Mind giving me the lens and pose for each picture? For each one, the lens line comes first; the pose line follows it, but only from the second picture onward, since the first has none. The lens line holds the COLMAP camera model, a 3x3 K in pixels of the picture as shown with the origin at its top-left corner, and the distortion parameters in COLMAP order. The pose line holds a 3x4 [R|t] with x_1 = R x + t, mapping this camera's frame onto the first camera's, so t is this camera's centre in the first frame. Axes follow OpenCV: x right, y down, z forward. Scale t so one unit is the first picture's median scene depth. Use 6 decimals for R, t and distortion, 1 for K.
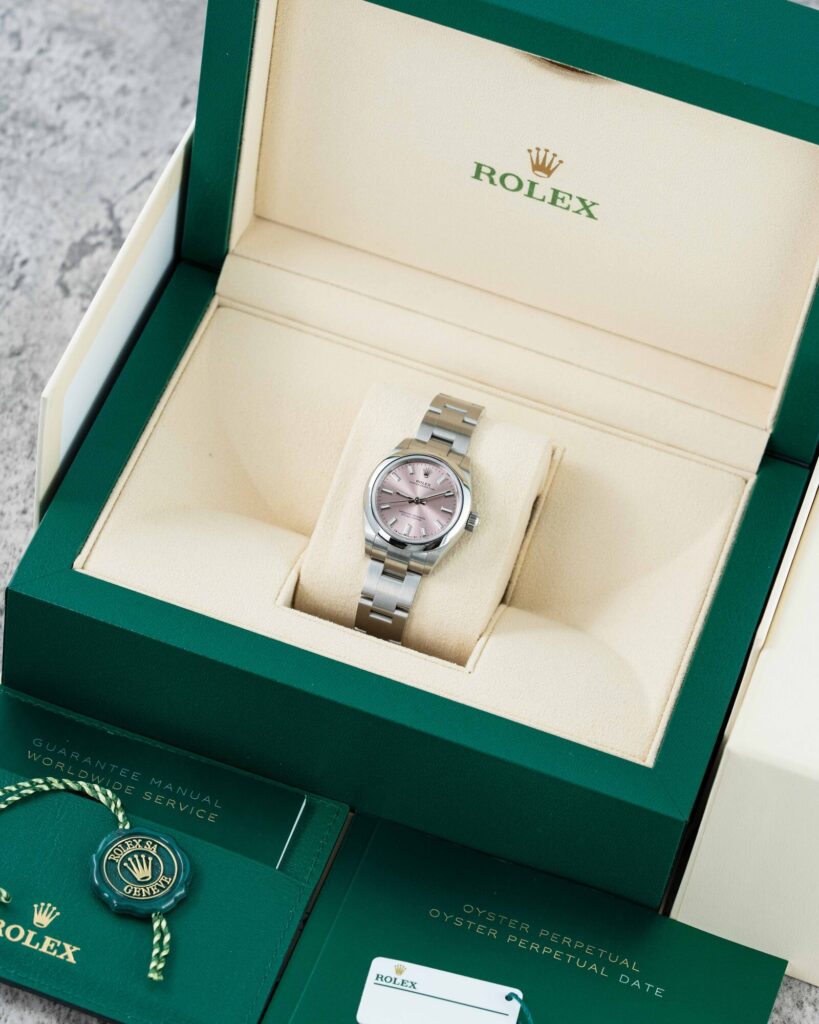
lens RADIAL K [[4574.4, 0, 409.5], [0, 4574.4, 512.0], [0, 0, 1]] dist [0.169130, -6.496320]
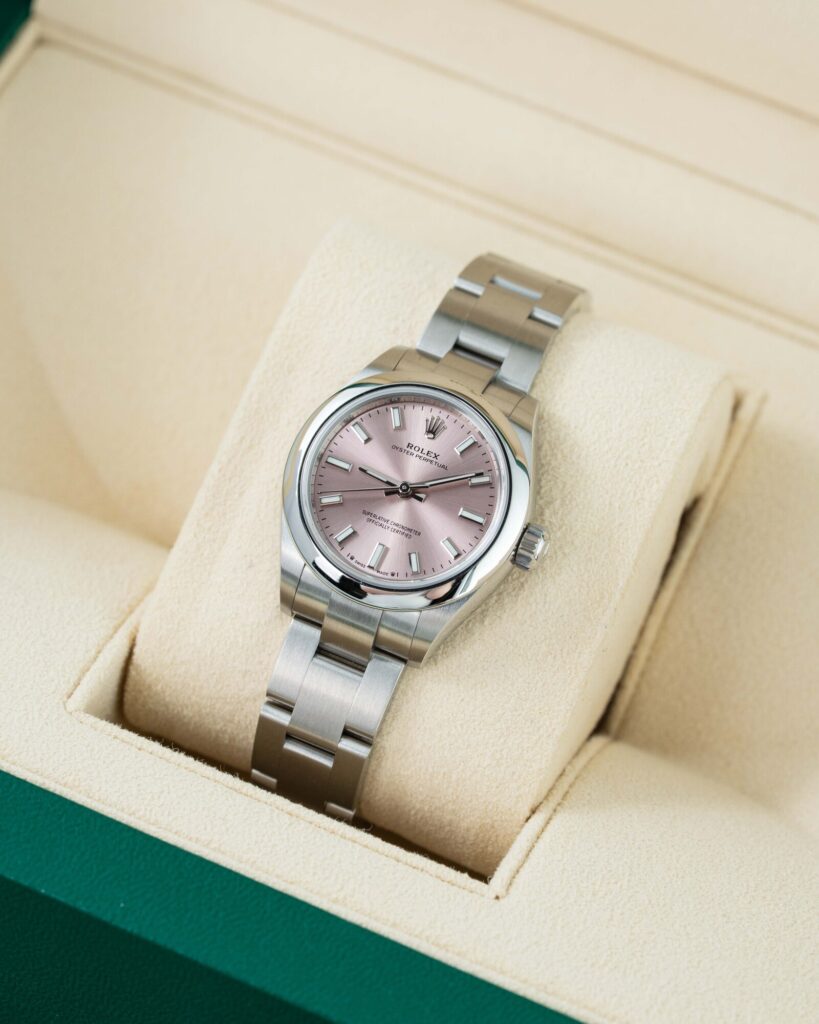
lens RADIAL K [[4574.4, 0, 409.5], [0, 4574.4, 512.0], [0, 0, 1]] dist [0.169130, -6.496320]
pose [[0.995193, 0.064189, -0.073961, 0.034047], [-0.063926, 0.997937, 0.005920, -0.003007], [0.074188, -0.001163, 0.997244, 0.564648]]
